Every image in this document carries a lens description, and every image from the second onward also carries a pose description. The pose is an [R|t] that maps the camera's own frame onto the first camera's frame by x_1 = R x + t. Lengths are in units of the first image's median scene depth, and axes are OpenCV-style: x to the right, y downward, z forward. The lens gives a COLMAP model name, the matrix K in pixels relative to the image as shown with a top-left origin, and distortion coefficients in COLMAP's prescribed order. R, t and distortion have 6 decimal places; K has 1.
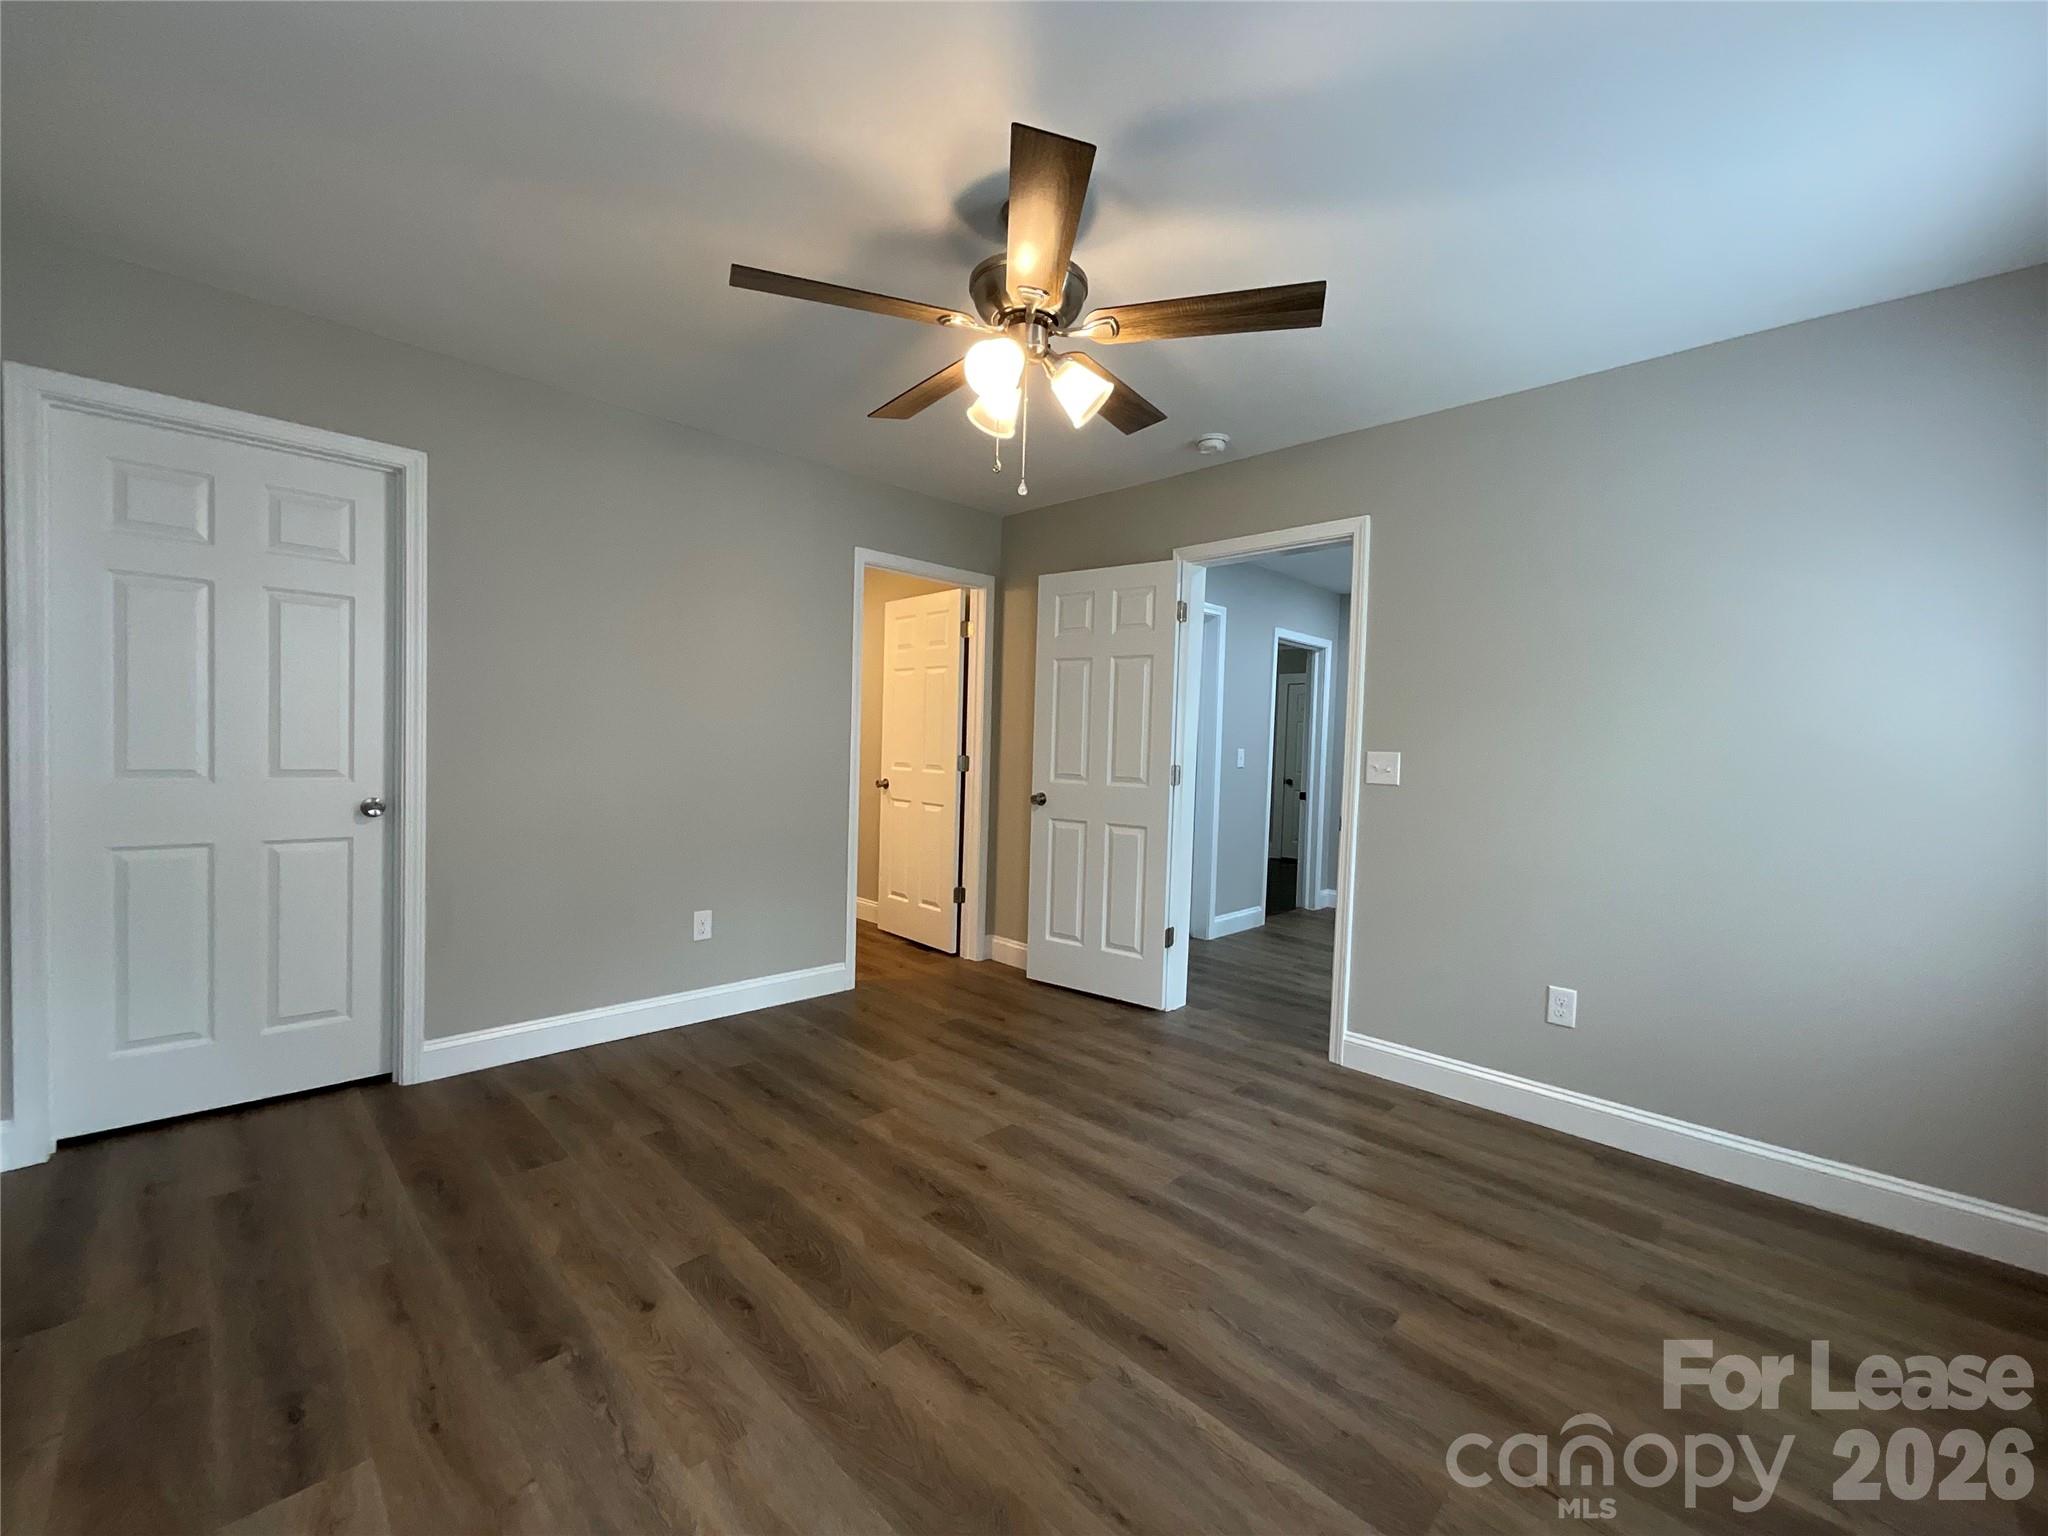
lens RADIAL K [[847.2, 0, 1016.9], [0, 847.2, 767.1], [0, 0, 1]] dist [0.007137, 0.000246]
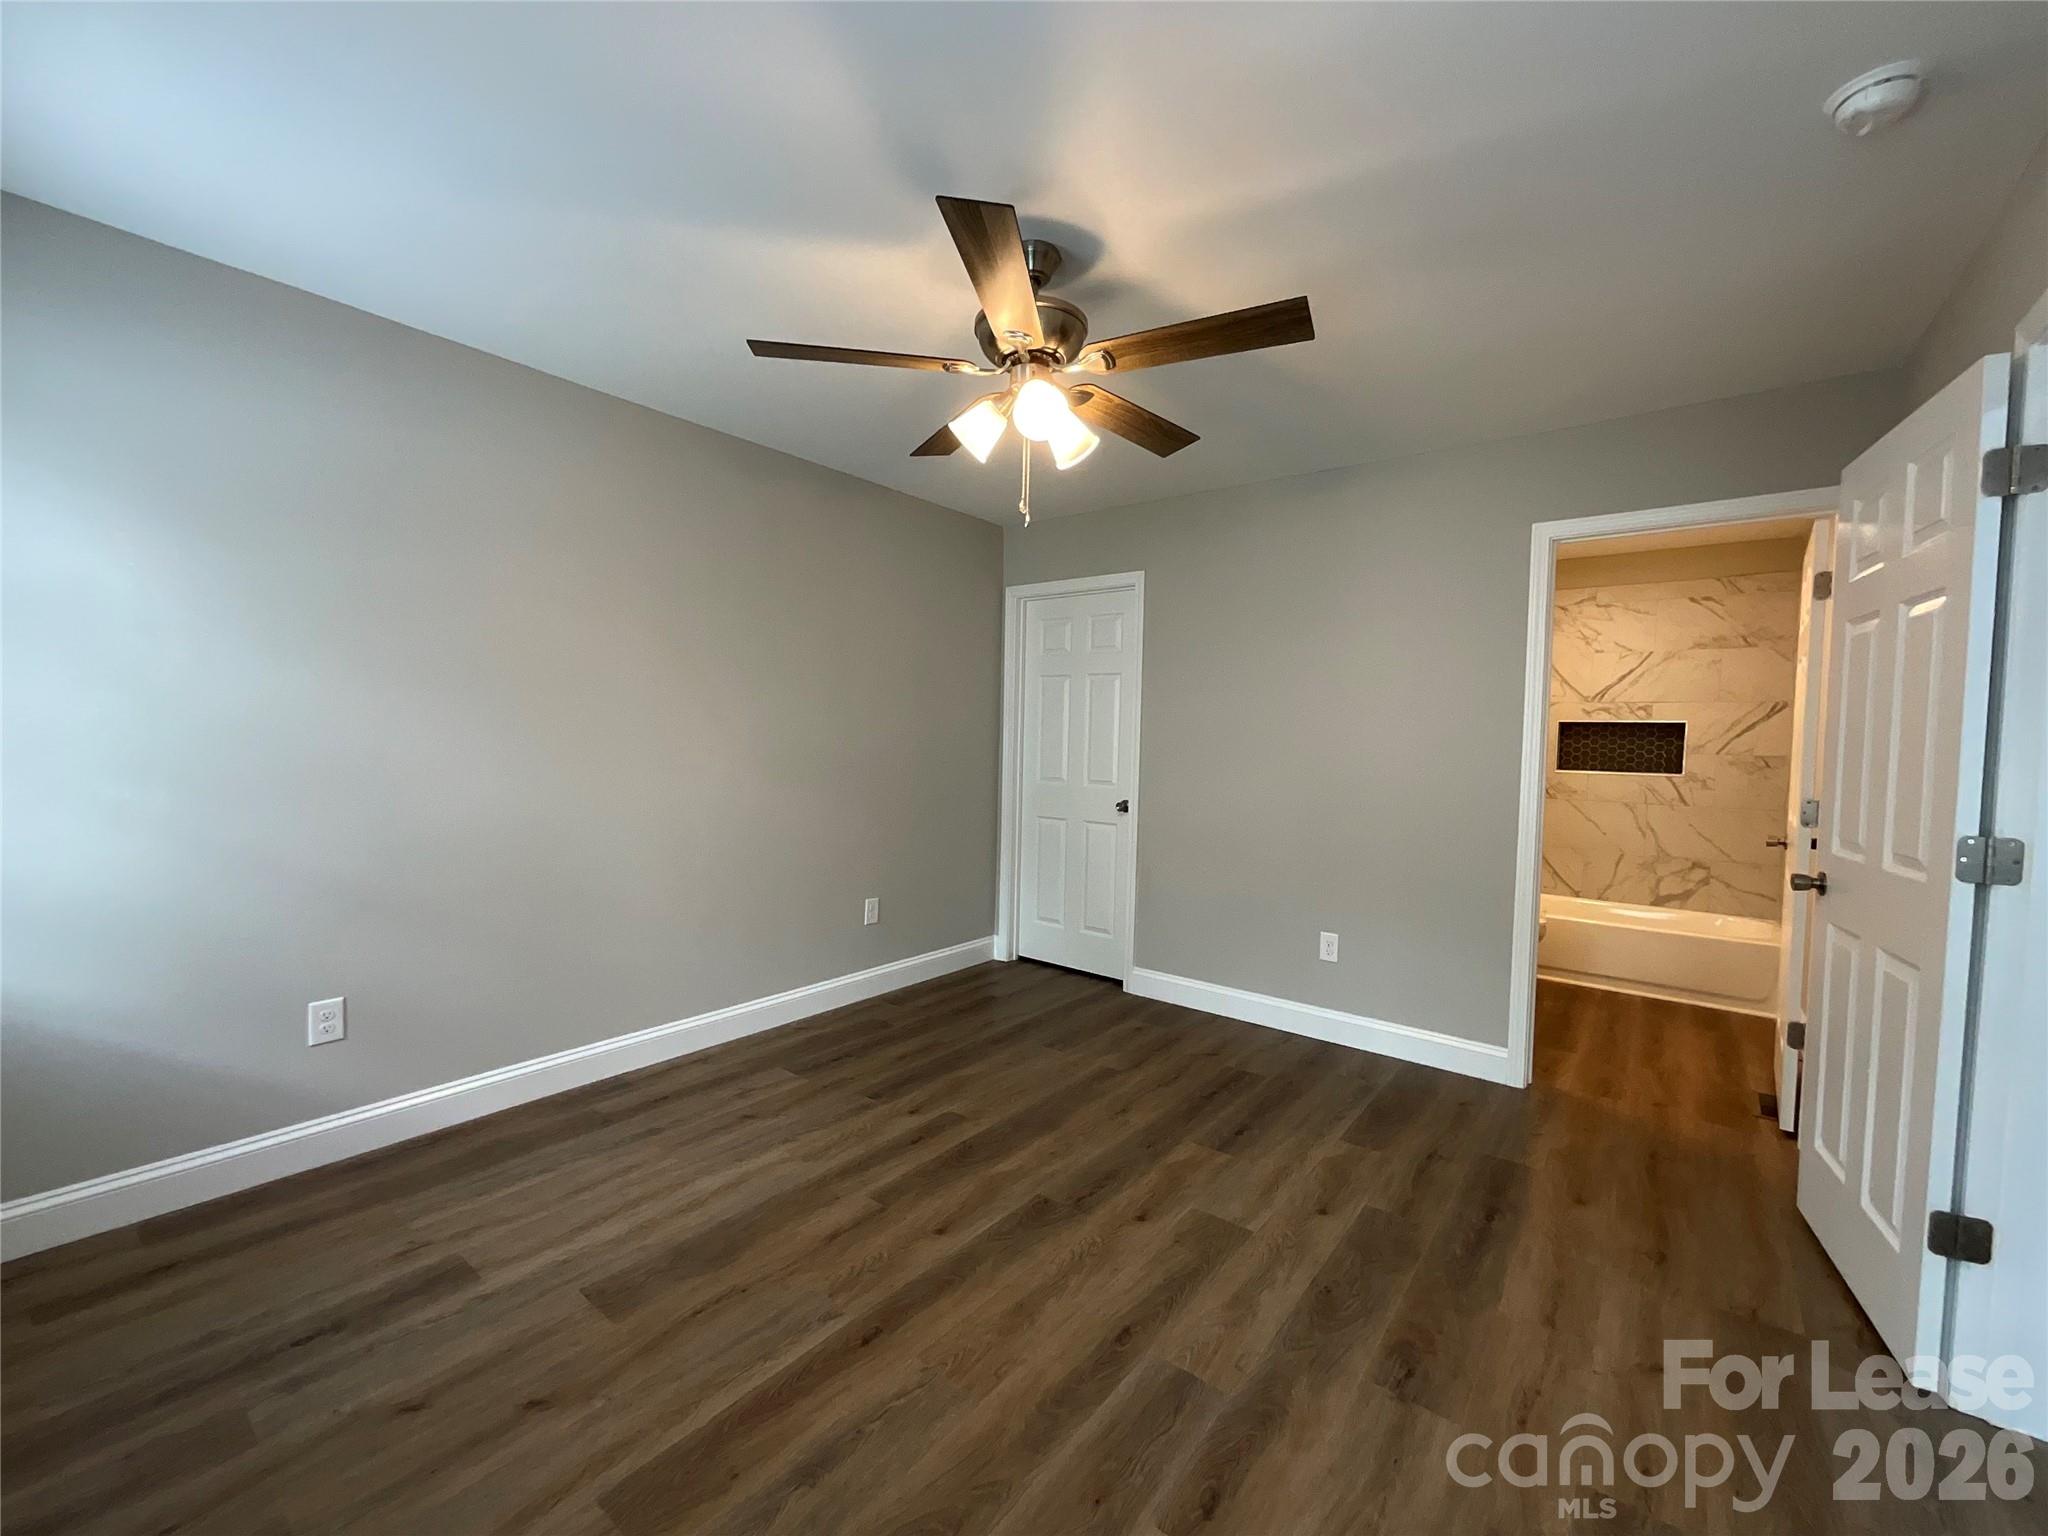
lens RADIAL K [[847.2, 0, 1016.9], [0, 847.2, 767.1], [0, 0, 1]] dist [0.007137, 0.000246]
pose [[0.095428, 0.004861, -0.995425, 0.895658], [-0.043279, 0.999063, 0.000730, -0.016450], [0.994495, 0.043011, 0.095549, 0.780633]]
